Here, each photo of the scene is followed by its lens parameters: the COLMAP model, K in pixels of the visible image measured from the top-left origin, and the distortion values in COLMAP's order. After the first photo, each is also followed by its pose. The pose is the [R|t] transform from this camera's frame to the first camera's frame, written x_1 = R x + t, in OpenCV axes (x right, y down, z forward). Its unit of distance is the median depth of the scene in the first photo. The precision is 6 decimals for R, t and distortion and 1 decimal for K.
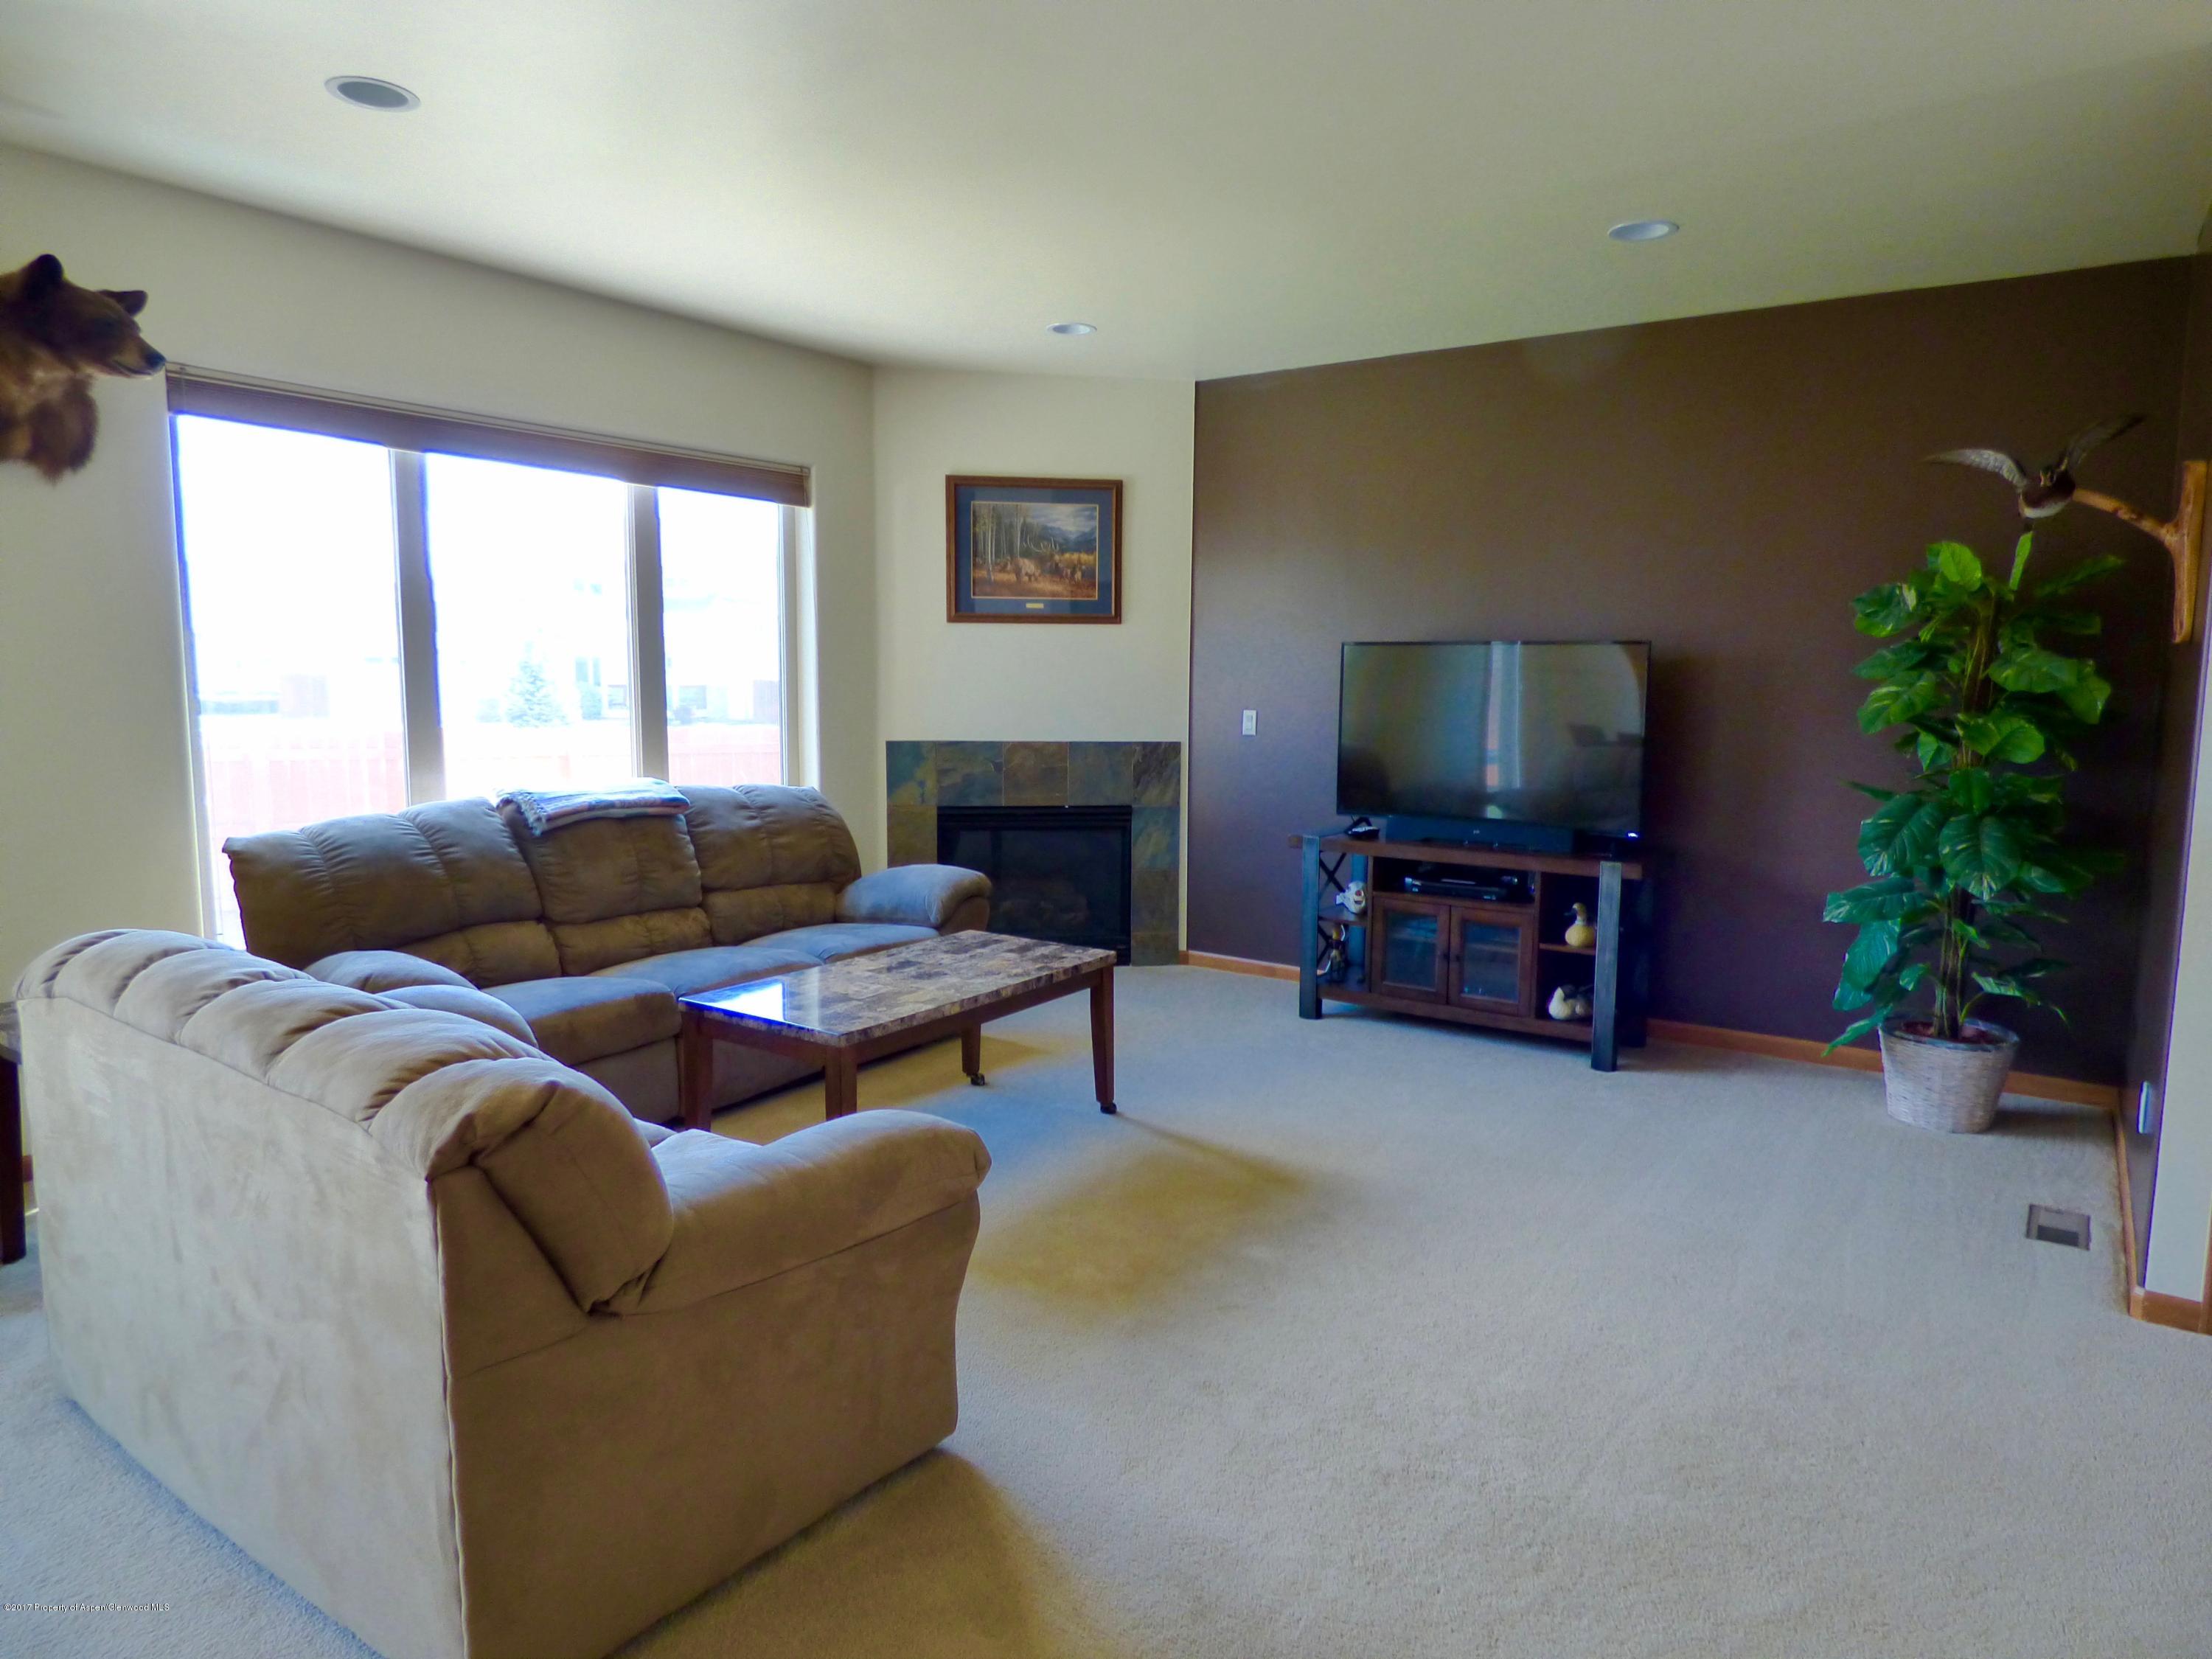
lens RADIAL K [[1377.4, 0, 1111.1], [0, 1377.4, 829.3], [0, 0, 1]] dist [-0.005057, -0.000170]
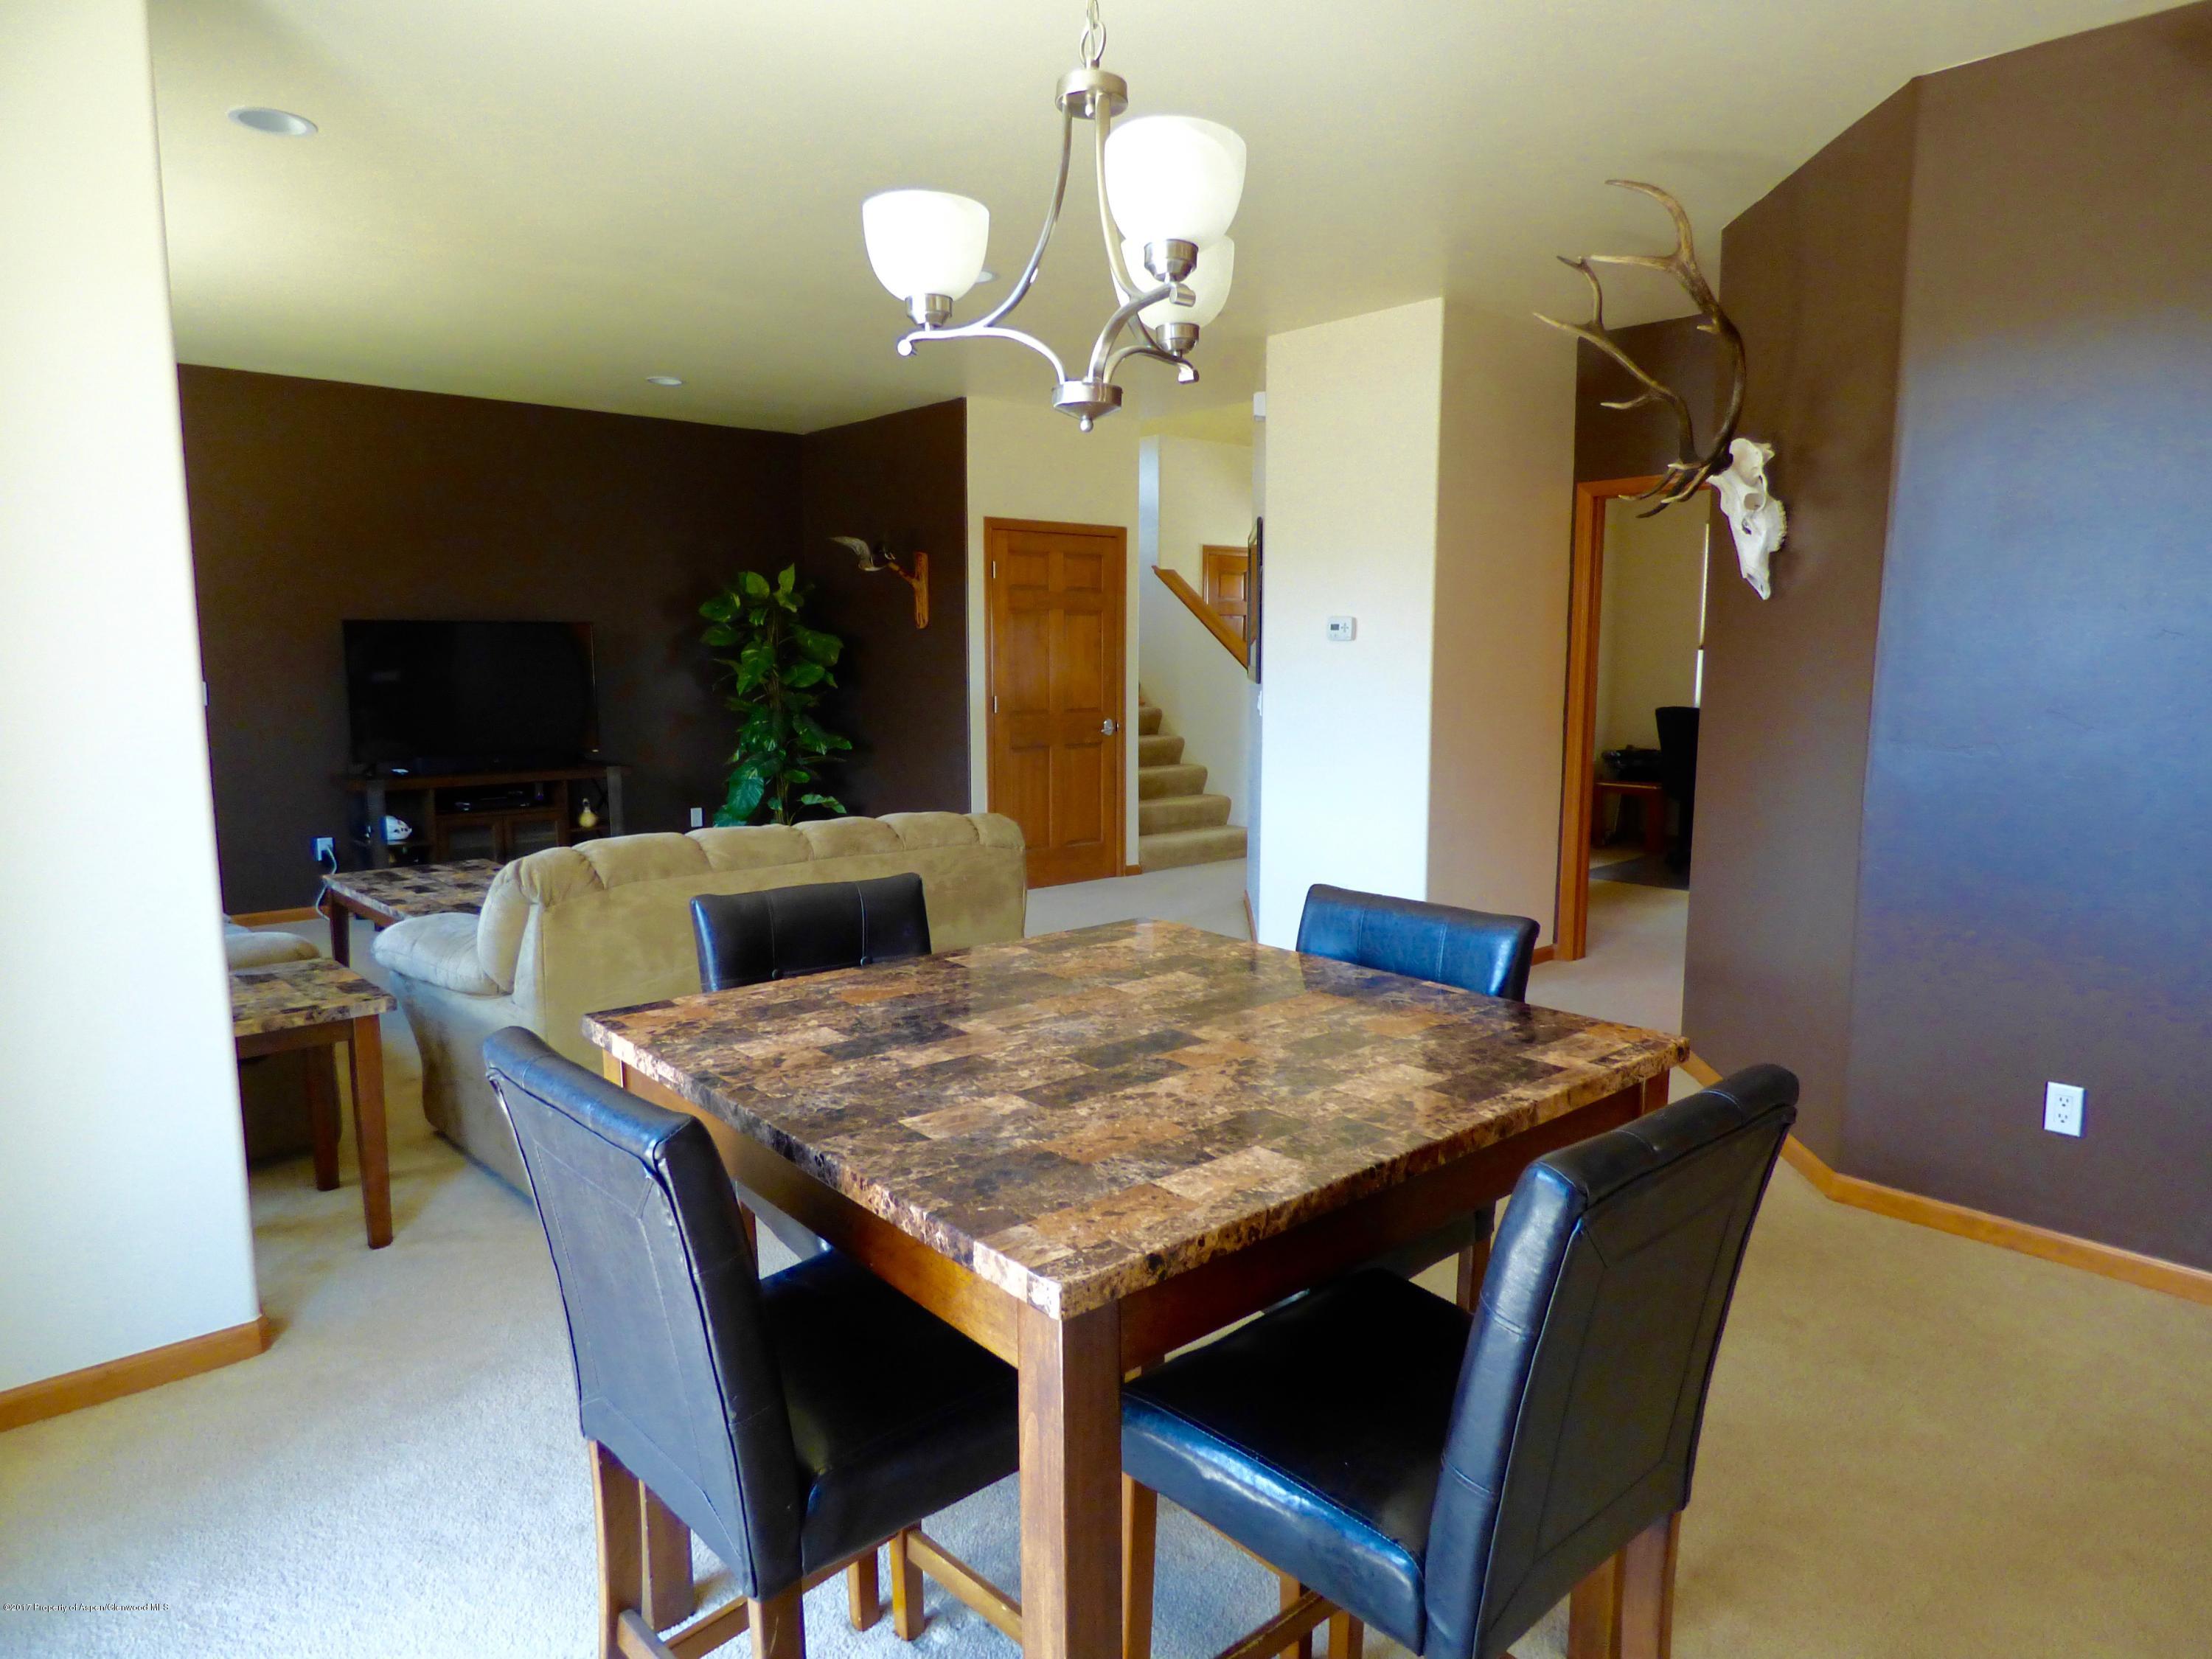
lens RADIAL K [[1377.4, 0, 1105.6], [0, 1377.4, 829.8], [0, 0, 1]] dist [-0.005057, -0.000170]
pose [[0.213203, -0.138520, 0.967139, -0.894627], [0.113598, 0.986699, 0.116279, -0.019690], [-0.970381, 0.085074, 0.226102, 0.104694]]
